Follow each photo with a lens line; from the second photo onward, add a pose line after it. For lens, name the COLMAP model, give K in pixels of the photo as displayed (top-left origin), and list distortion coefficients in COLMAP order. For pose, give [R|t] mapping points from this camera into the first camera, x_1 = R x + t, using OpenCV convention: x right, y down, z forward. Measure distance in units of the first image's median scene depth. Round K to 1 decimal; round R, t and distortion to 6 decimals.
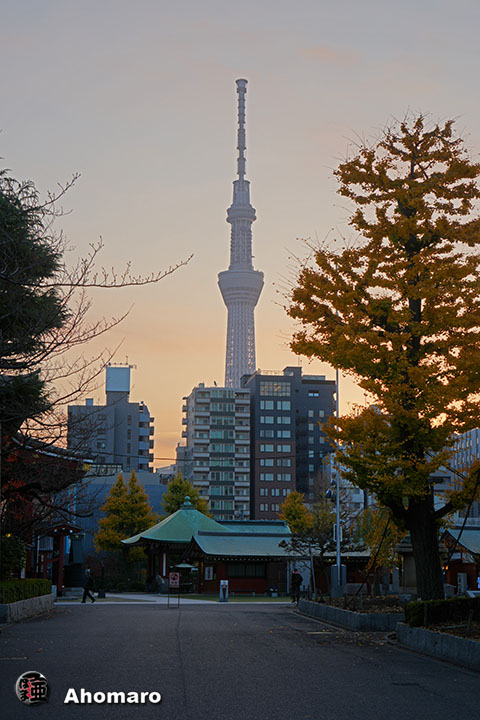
lens RADIAL K [[1175.1, 0, 237.0], [0, 1175.1, 360.3], [0, 0, 1]] dist [-0.007887, 0.000000]
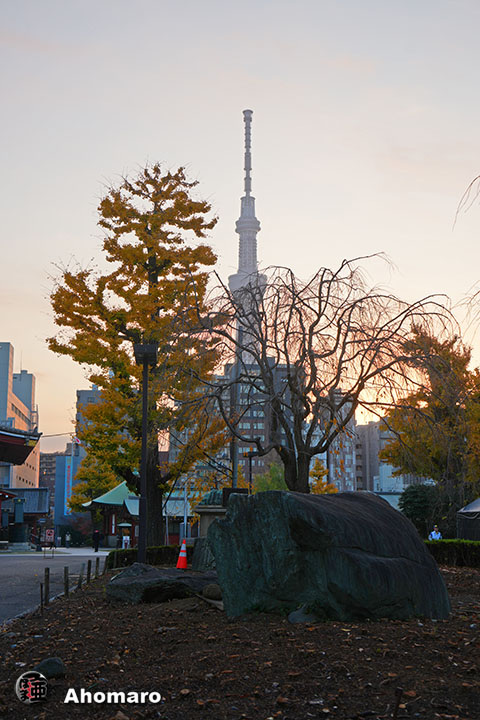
lens RADIAL K [[1005.6, 0, 240.8], [0, 1005.6, 358.8], [0, 0, 1]] dist [0.014069, 0.000000]
pose [[0.999857, -0.002936, -0.016672, 0.161703], [0.003079, 0.999958, 0.008582, -0.005571], [0.016646, -0.008633, 0.999824, -0.043882]]
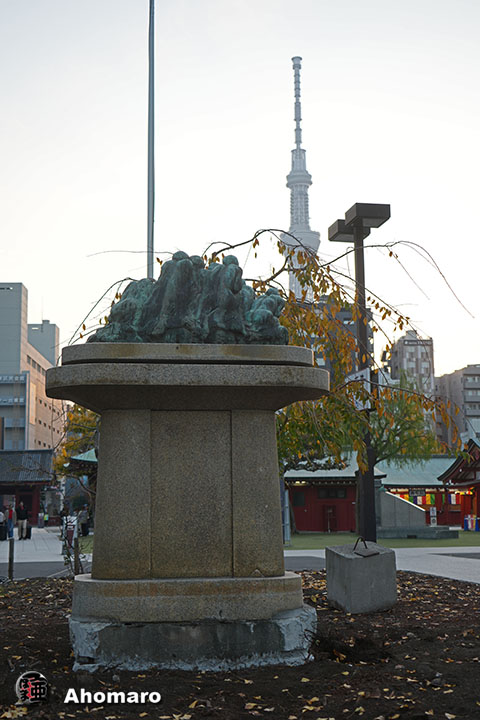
lens RADIAL K [[995.5, 0, 241.0], [0, 995.5, 361.9], [0, 0, 1]] dist [-0.009915, 0.000000]
pose [[0.997350, -0.020162, -0.069902, 0.141206], [0.022890, 0.998998, 0.038456, 0.122741], [0.069057, -0.039954, 0.996812, 0.676828]]
